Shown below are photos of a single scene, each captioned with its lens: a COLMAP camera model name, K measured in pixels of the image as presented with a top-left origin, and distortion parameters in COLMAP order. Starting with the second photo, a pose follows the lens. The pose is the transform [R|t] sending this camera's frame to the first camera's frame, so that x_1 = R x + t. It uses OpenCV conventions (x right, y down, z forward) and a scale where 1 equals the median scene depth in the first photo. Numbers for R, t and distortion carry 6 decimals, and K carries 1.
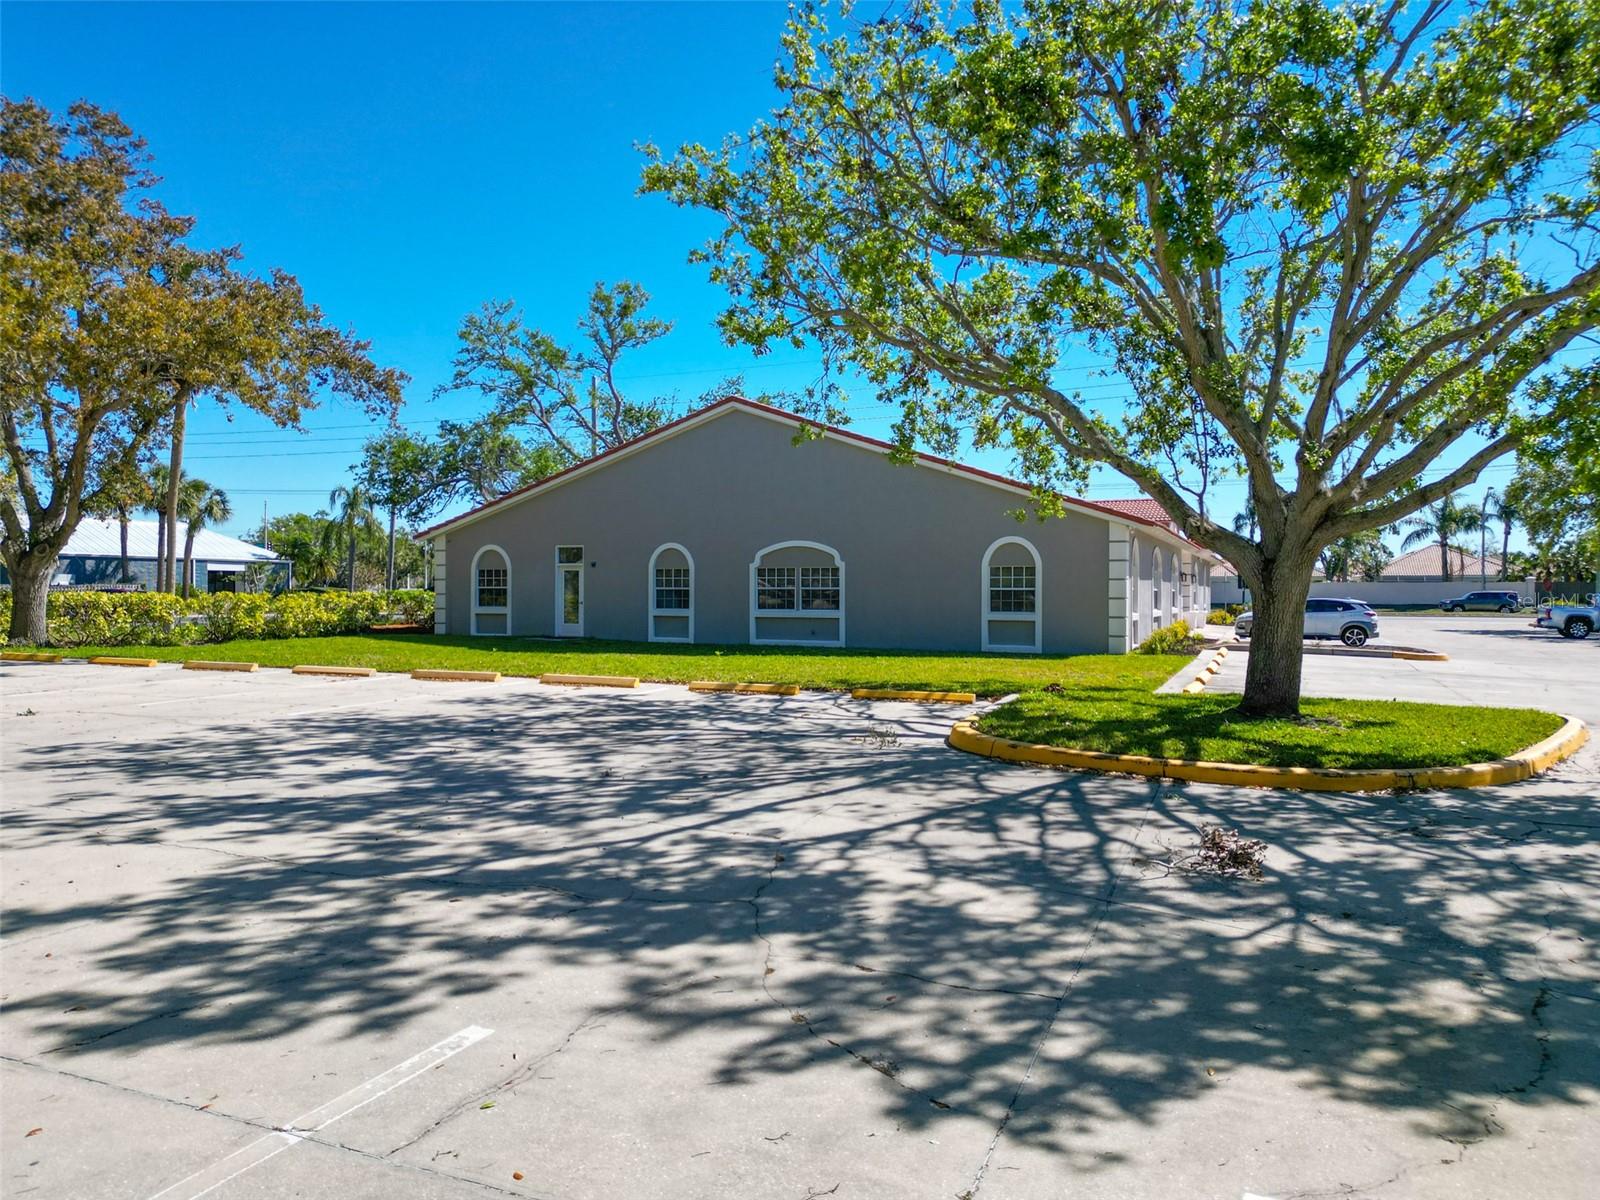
lens RADIAL K [[1105.2, 0, 800.0], [0, 1105.2, 600.0], [0, 0, 1]] dist [0.126377, -0.081152]
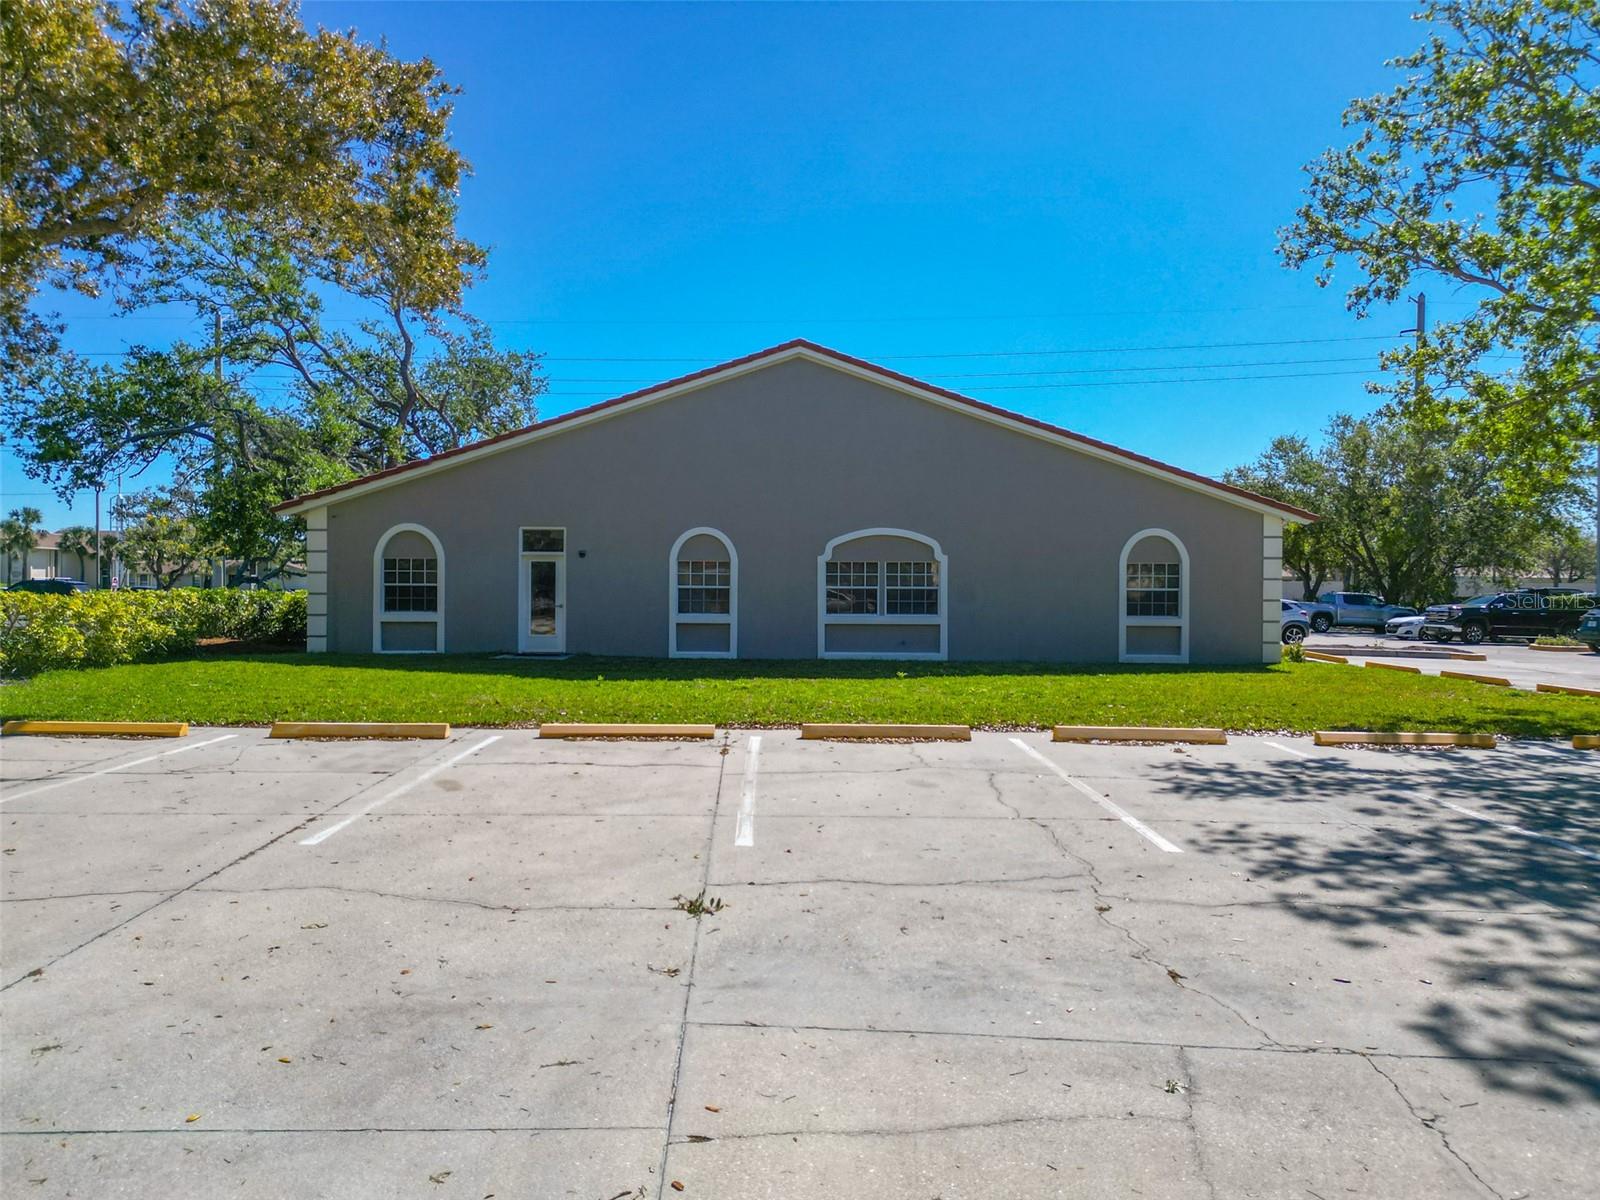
lens RADIAL K [[1105.2, 0, 800.0], [0, 1105.2, 600.0], [0, 0, 1]] dist [0.126377, -0.081152]
pose [[0.918342, -0.002082, 0.395782, -0.356156], [0.000182, 0.999988, 0.004837, -0.005290], [-0.395787, -0.004370, 0.918332, 0.276484]]
